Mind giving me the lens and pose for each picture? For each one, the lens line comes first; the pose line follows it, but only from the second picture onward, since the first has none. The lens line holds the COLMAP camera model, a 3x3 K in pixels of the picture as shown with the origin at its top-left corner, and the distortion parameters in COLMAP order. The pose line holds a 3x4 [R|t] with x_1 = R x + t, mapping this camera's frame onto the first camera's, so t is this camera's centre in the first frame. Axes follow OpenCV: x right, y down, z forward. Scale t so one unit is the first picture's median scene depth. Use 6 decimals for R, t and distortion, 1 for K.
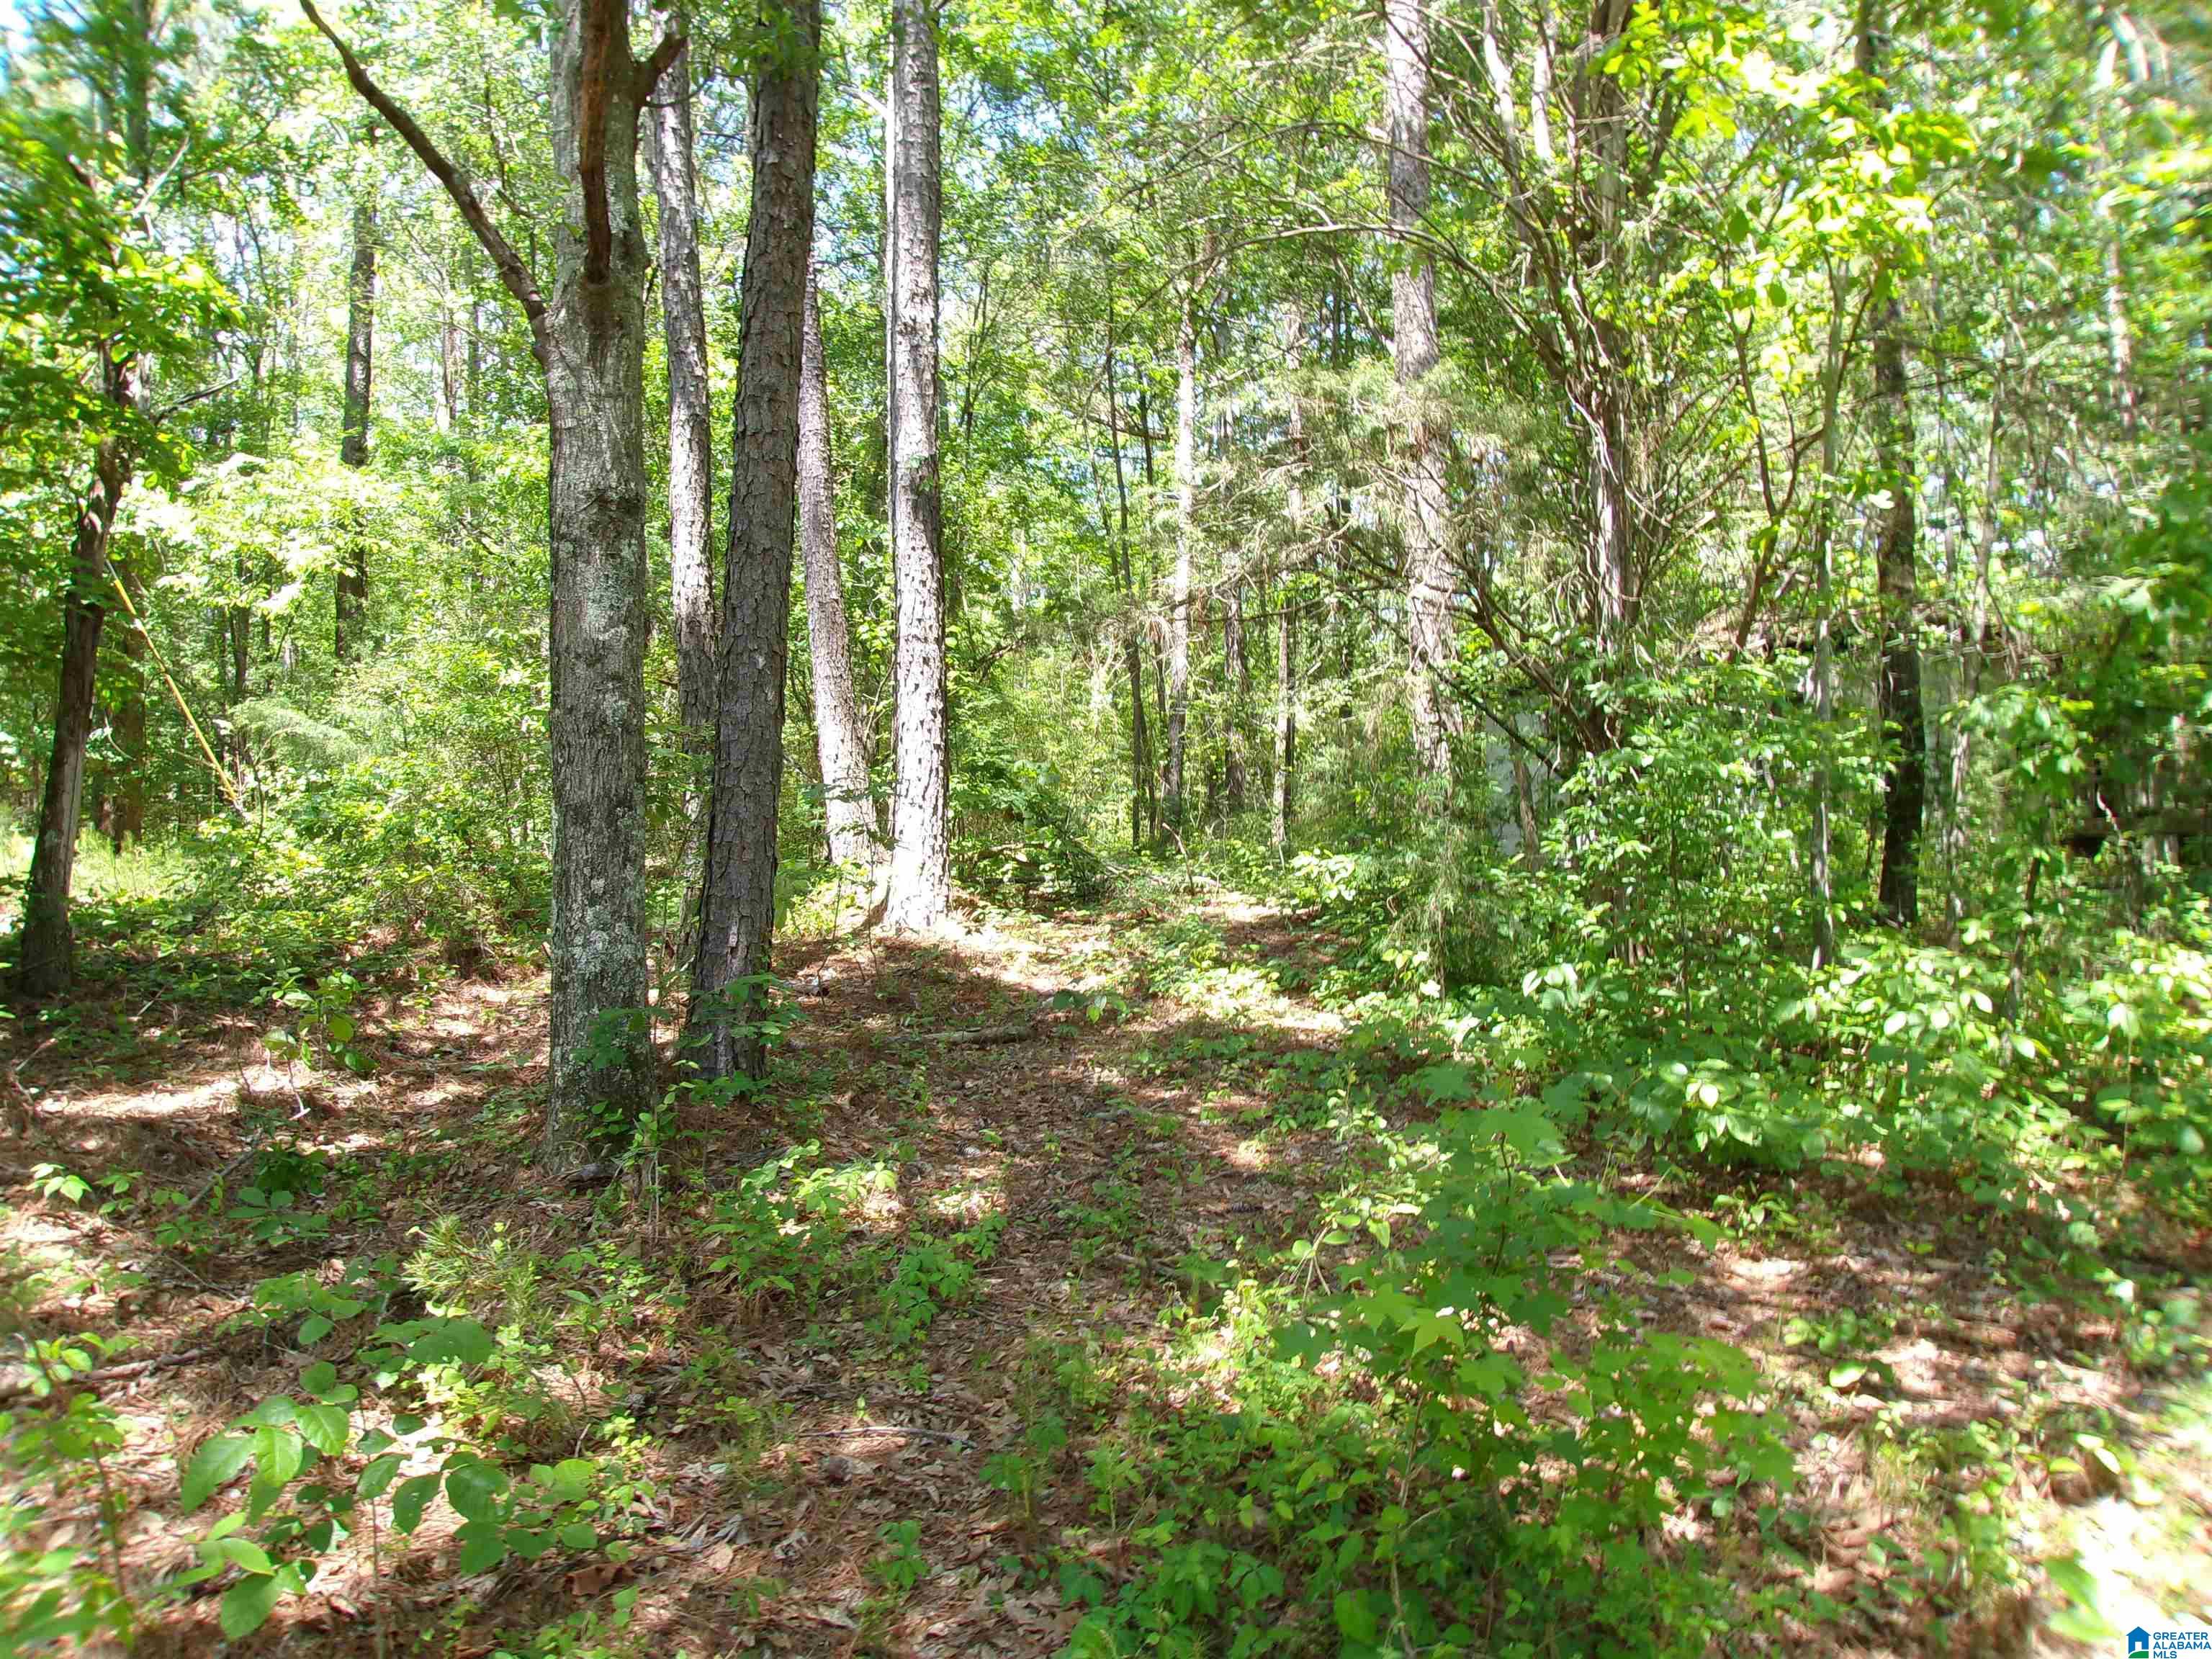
lens RADIAL K [[1481.1, 0, 1105.4], [0, 1481.1, 825.3], [0, 0, 1]] dist [-0.053185, 0.027015]
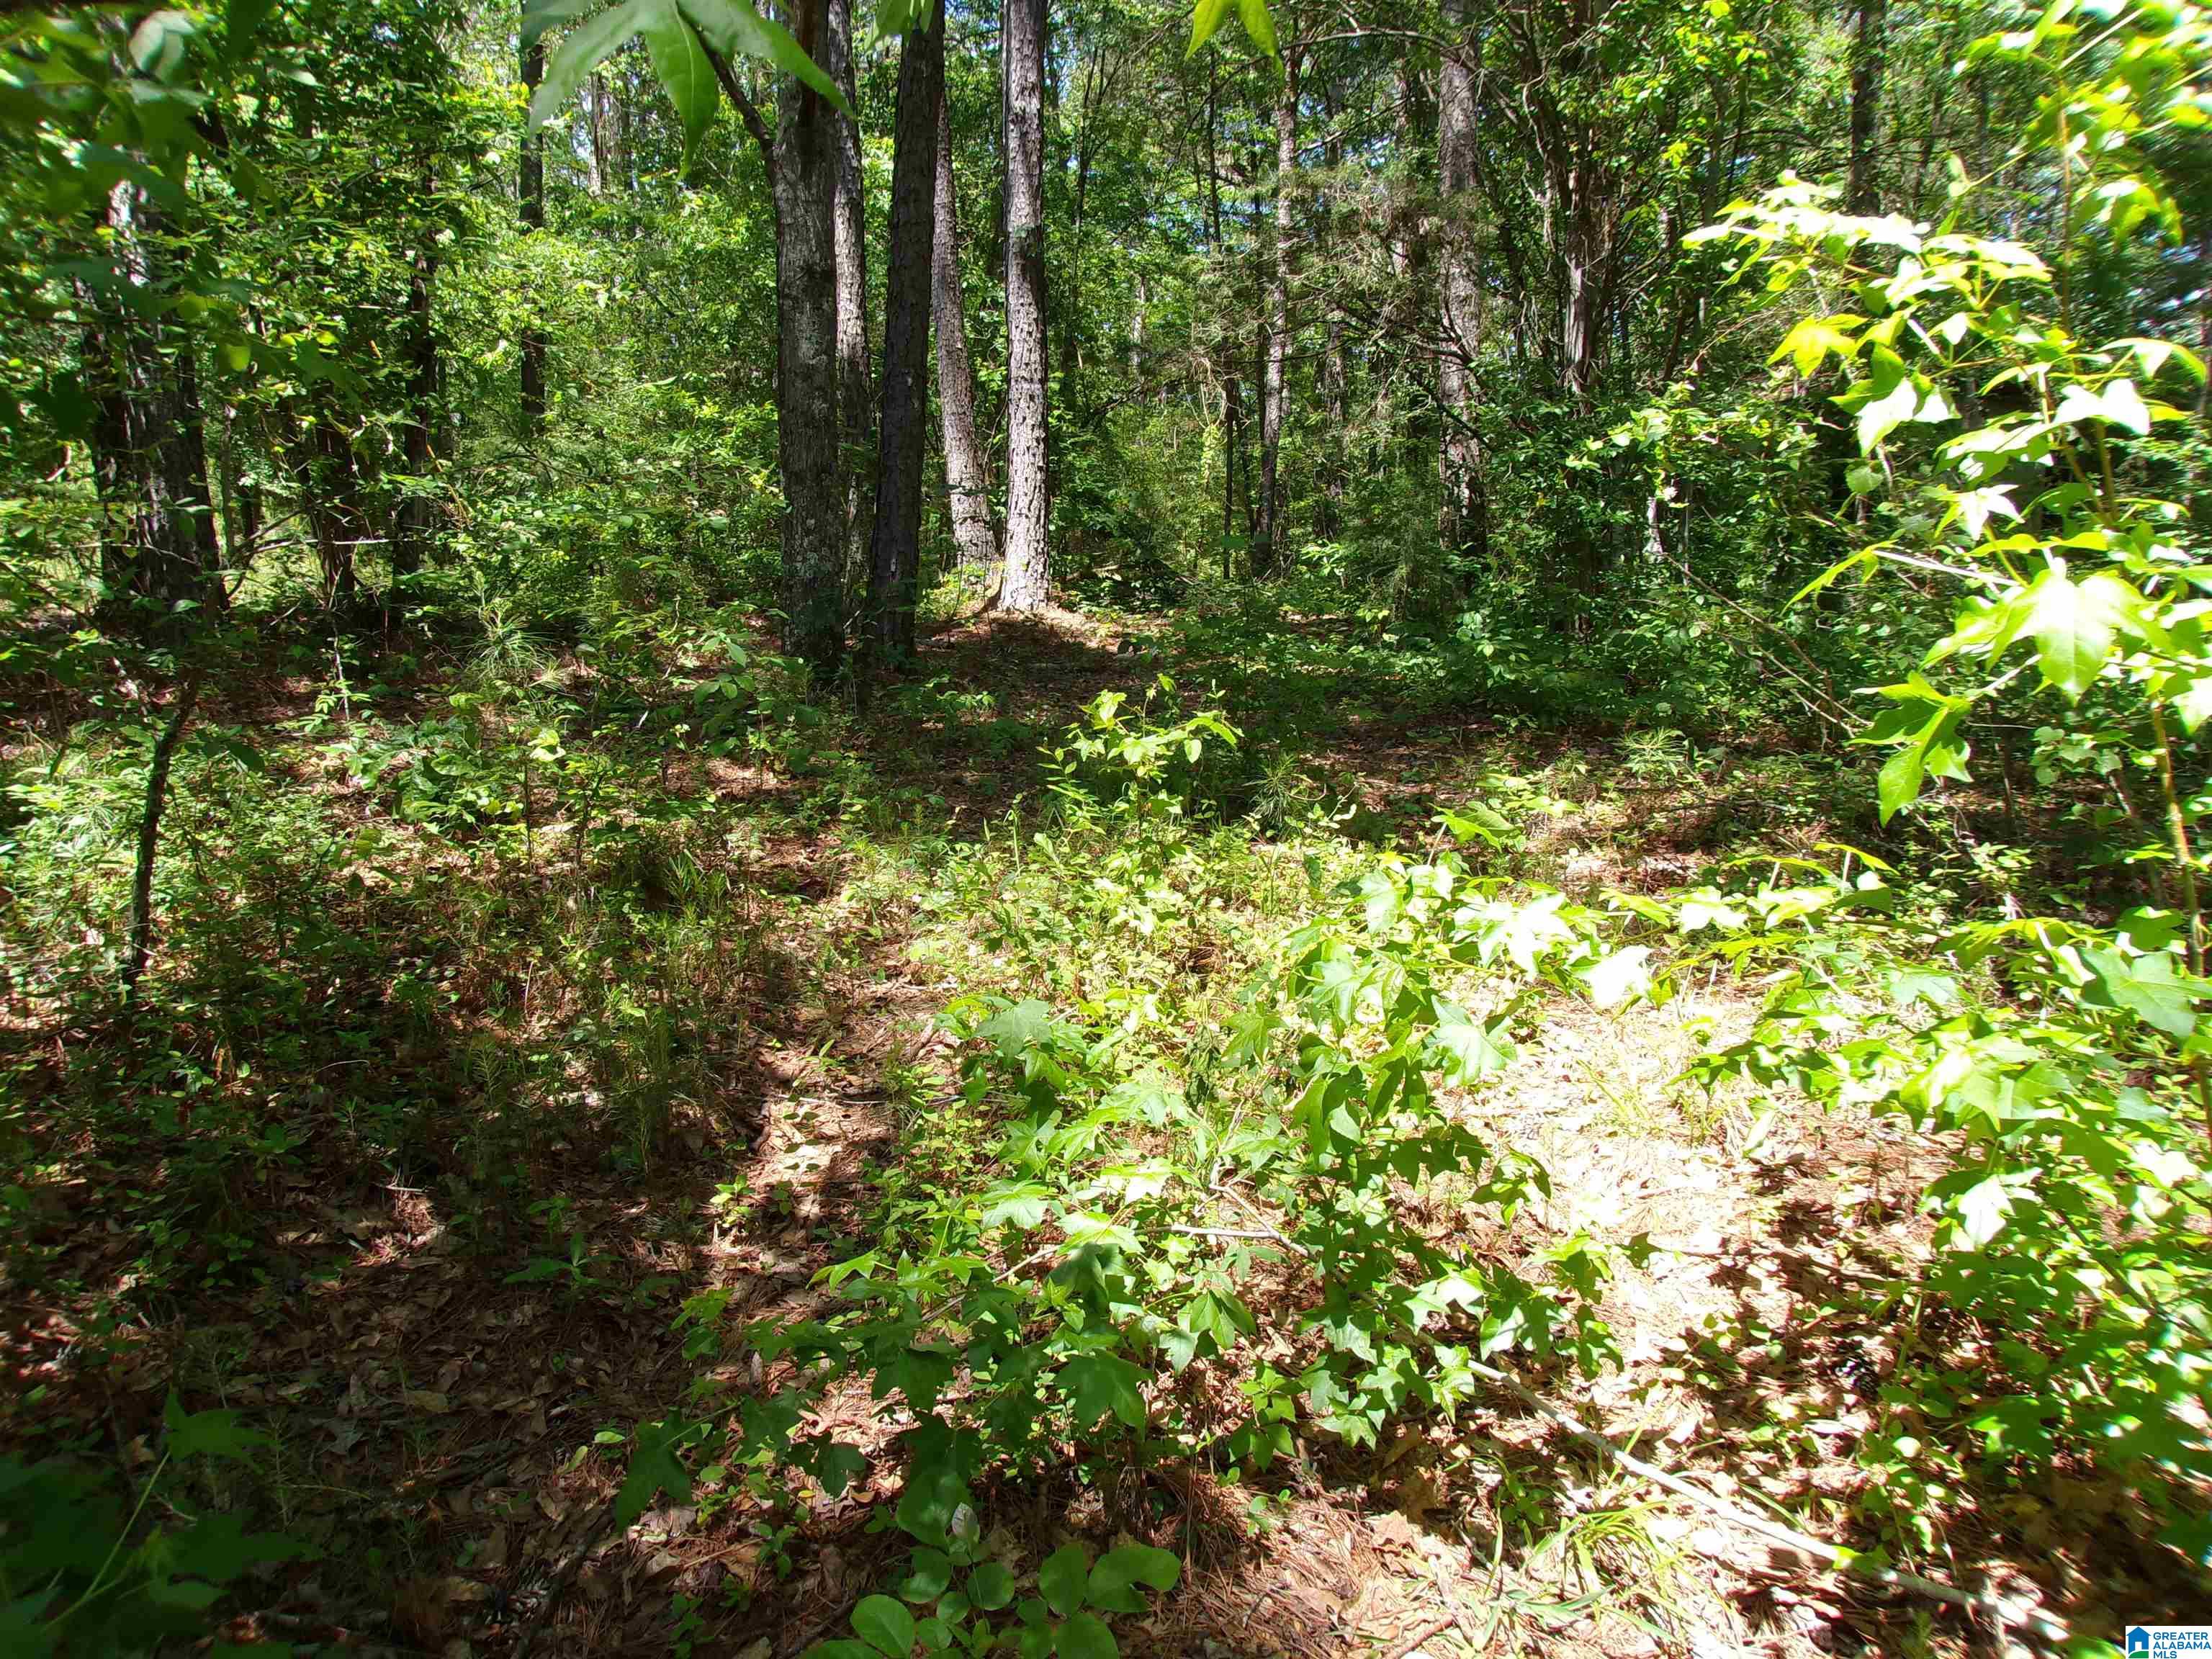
lens RADIAL K [[1481.1, 0, 1107.9], [0, 1481.1, 835.3], [0, 0, 1]] dist [-0.053185, 0.027015]
pose [[0.996448, 0.027165, -0.079704, 0.051462], [-0.014160, 0.987112, 0.159405, 0.053209], [0.083007, -0.157710, 0.983991, -0.275531]]
